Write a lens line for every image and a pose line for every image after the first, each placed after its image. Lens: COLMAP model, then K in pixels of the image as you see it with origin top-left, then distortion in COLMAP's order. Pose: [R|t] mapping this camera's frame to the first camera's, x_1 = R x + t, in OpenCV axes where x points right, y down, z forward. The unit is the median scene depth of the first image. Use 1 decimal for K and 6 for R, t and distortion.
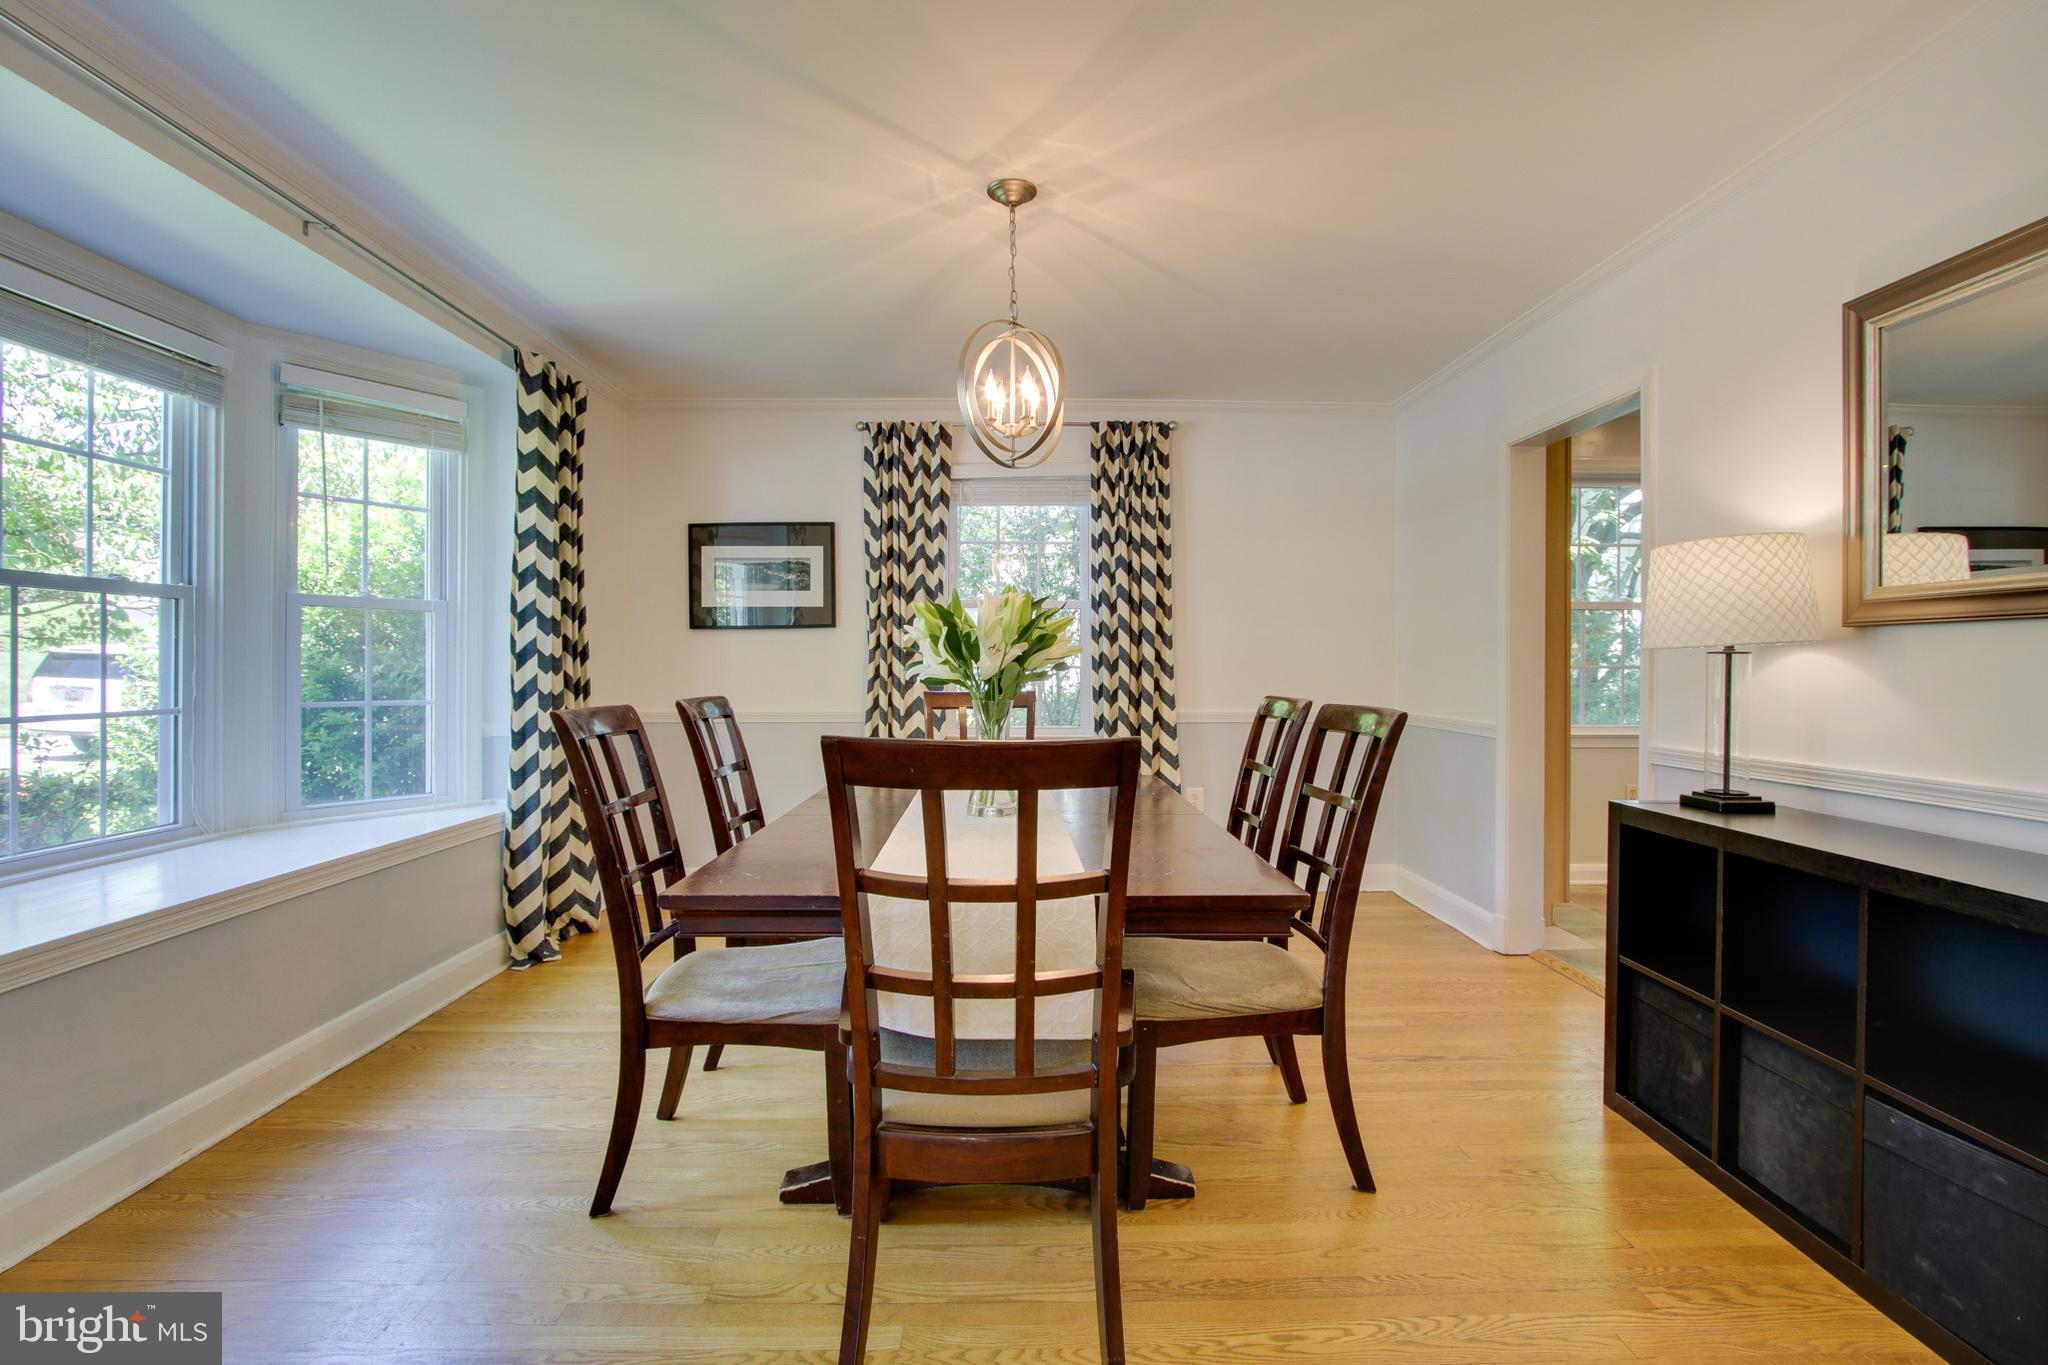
lens RADIAL K [[947.6, 0, 1016.4], [0, 947.6, 676.2], [0, 0, 1]] dist [-0.011367, 0.000426]
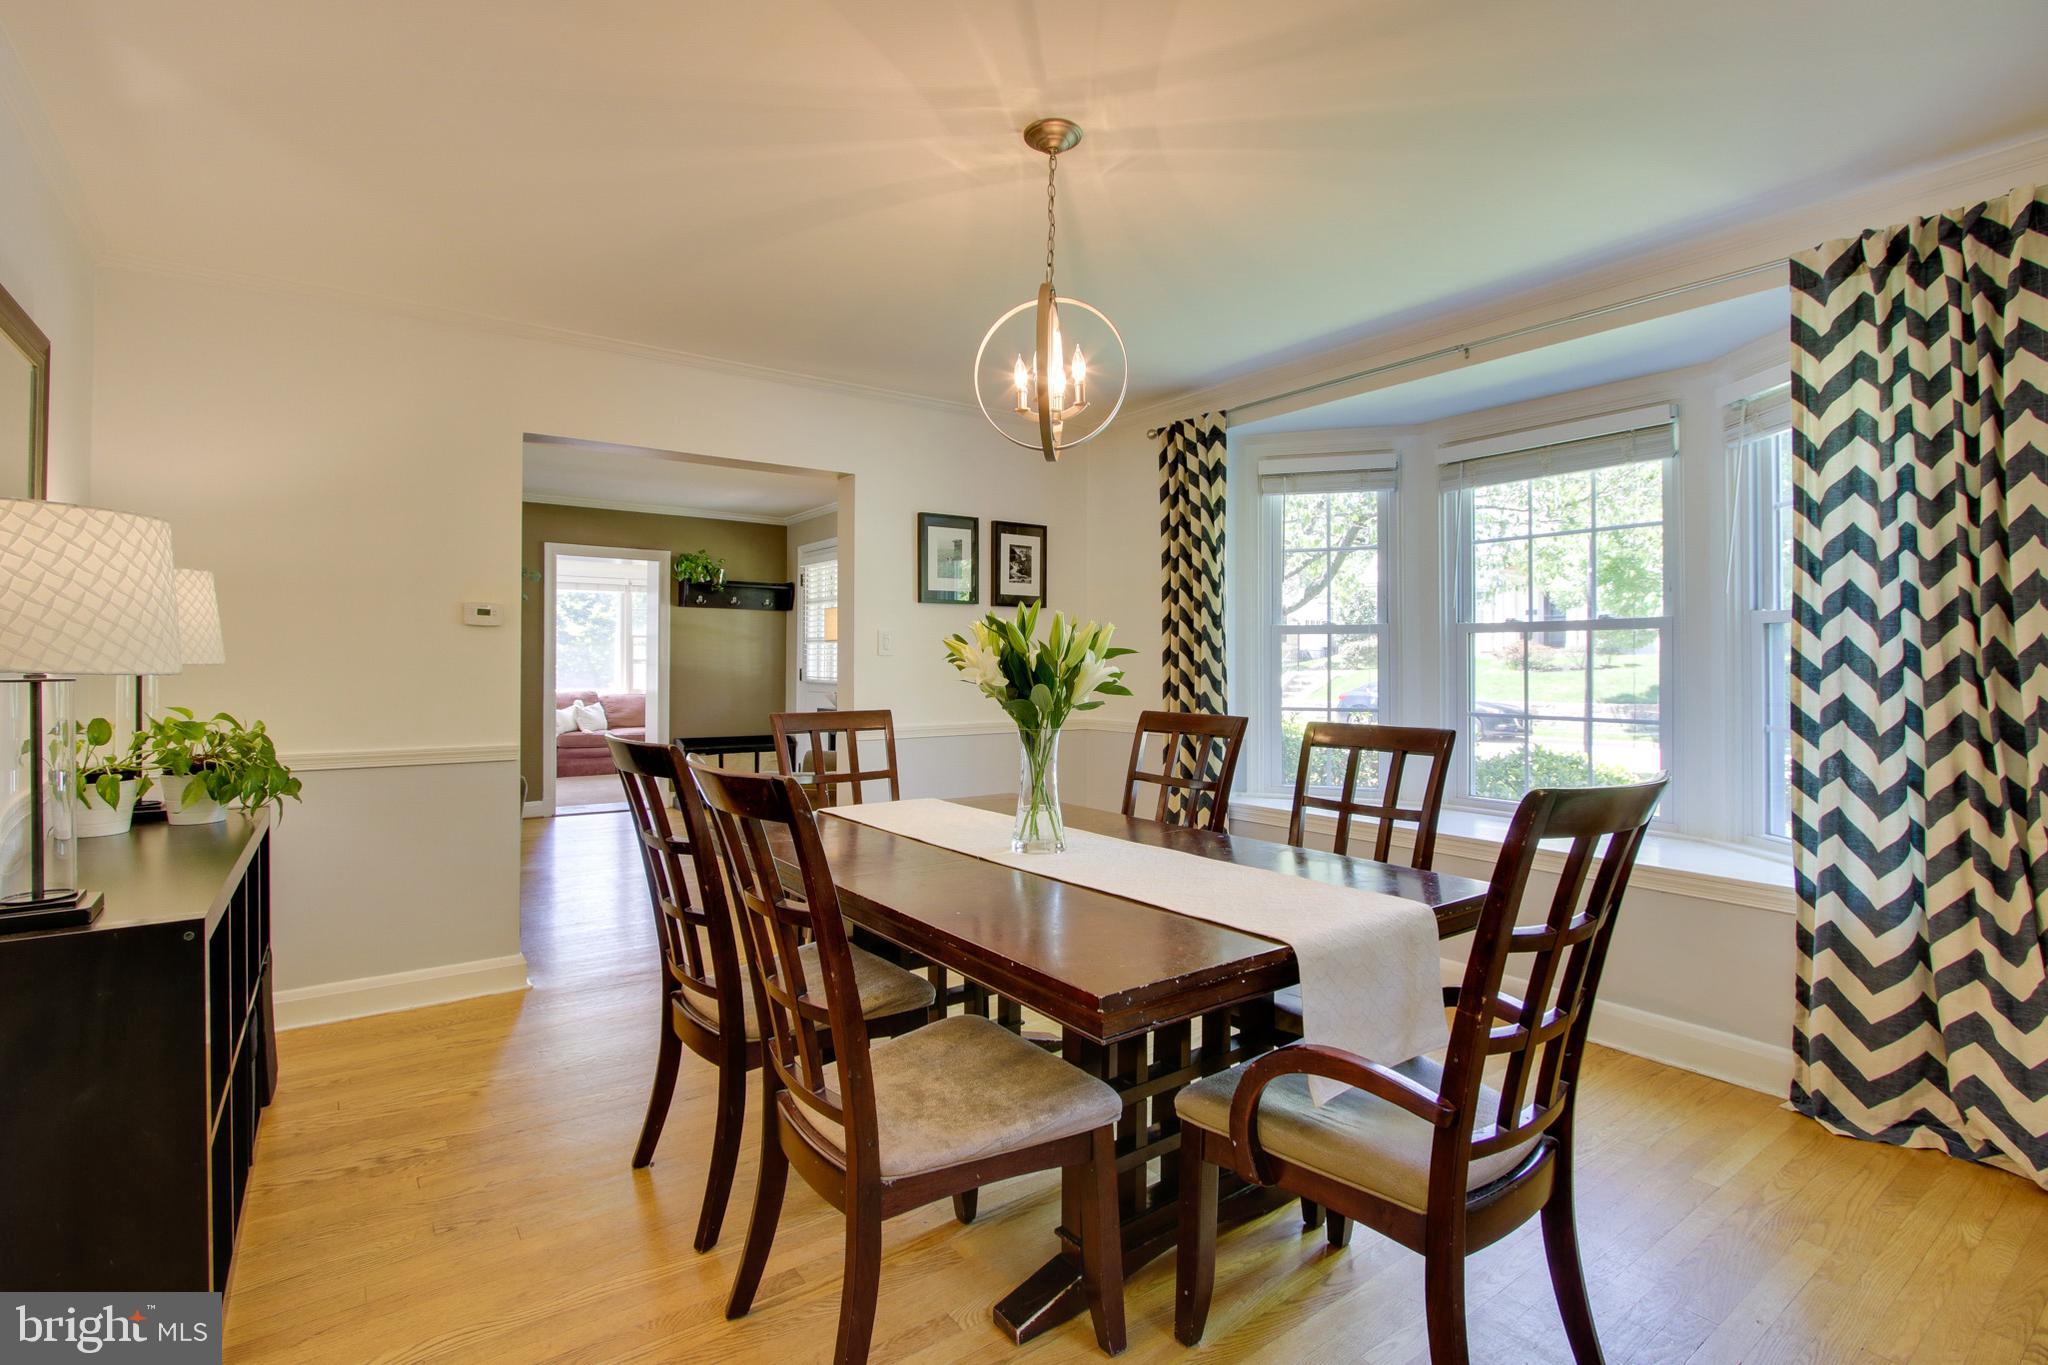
lens RADIAL K [[939.8, 0, 1025.6], [0, 939.8, 665.5], [0, 0, 1]] dist [-0.000773, 0.000224]
pose [[-0.807269, -0.004145, -0.590169, 0.290399], [-0.008754, 0.999949, 0.004952, -0.022209], [0.590118, 0.009164, -0.807265, 0.947436]]
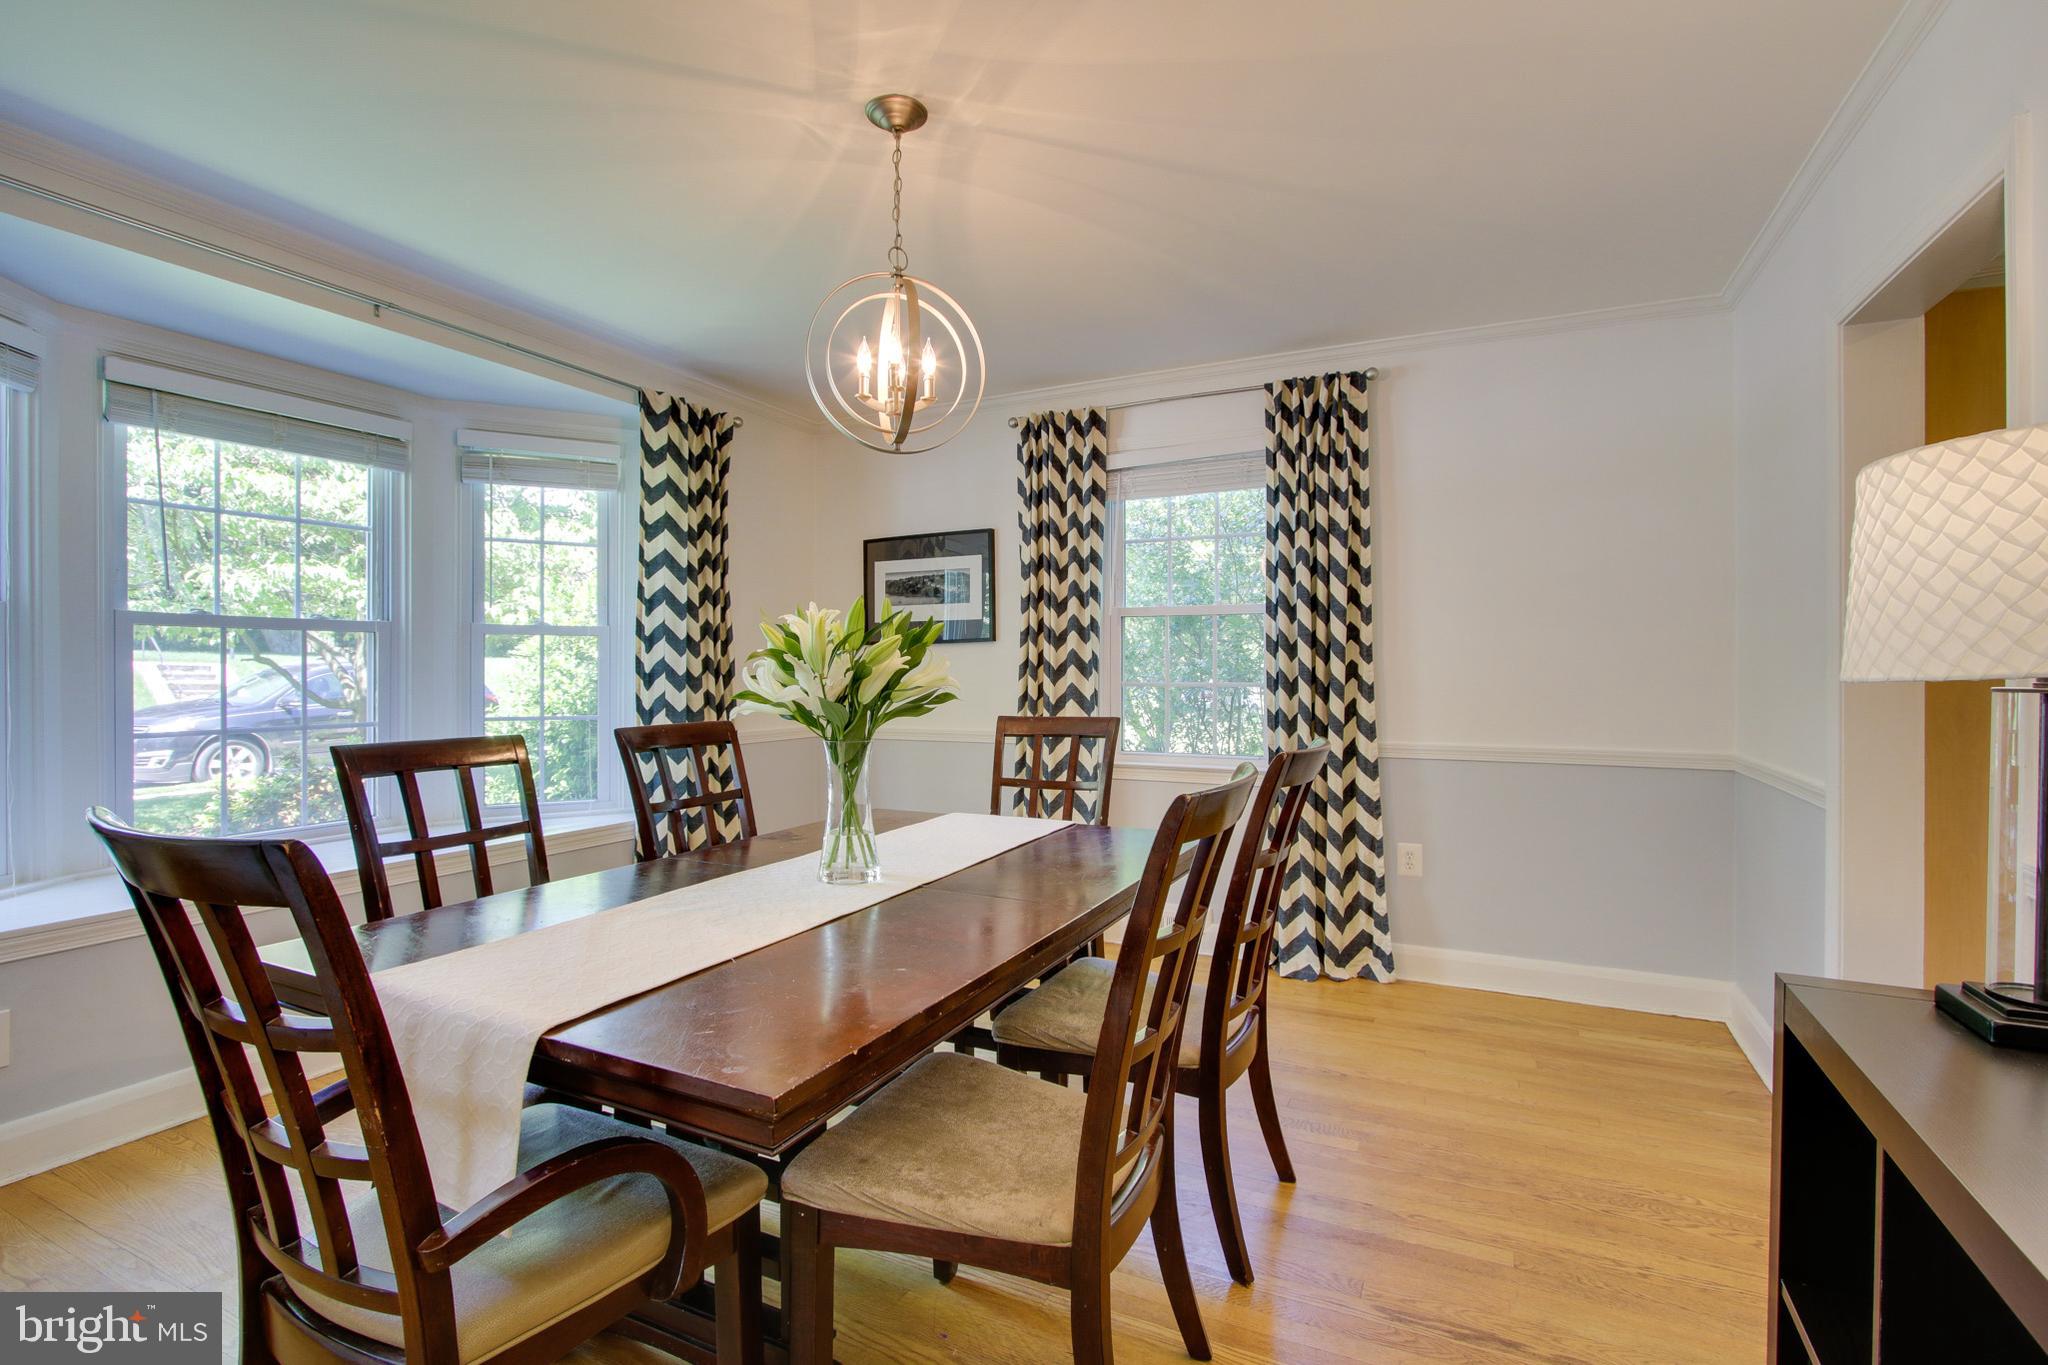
lens RADIAL K [[947.6, 0, 1016.4], [0, 947.6, 676.2], [0, 0, 1]] dist [-0.011367, 0.000426]
pose [[0.891220, -0.000103, -0.453570, 0.257808], [-0.001736, 0.999992, -0.003639, -0.014557], [0.453567, 0.004031, 0.891213, 0.183559]]
